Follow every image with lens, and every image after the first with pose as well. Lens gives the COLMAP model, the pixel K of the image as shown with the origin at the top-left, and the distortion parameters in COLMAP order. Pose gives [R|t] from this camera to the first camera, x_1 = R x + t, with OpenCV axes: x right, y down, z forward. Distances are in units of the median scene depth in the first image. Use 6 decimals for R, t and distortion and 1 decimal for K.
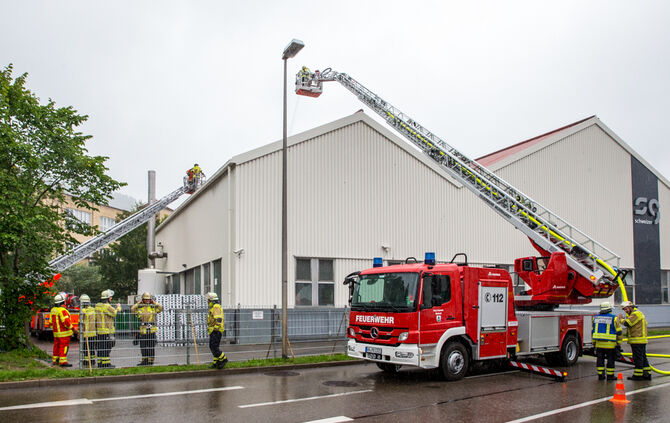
lens RADIAL K [[471.6, 0, 312.8], [0, 471.6, 233.1], [0, 0, 1]] dist [-0.116144, 0.109599]
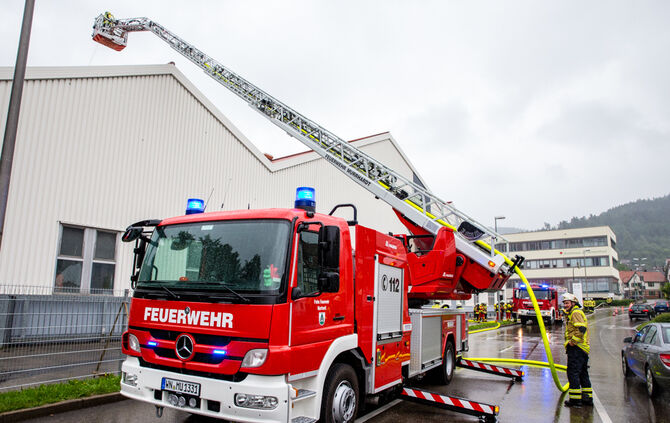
lens RADIAL K [[471.6, 0, 312.8], [0, 471.6, 233.1], [0, 0, 1]] dist [-0.116144, 0.109599]
pose [[0.904916, 0.082901, 0.417439, 0.042273], [-0.088198, 0.996081, -0.006622, 0.085973], [-0.416352, -0.030825, 0.908681, 0.489226]]
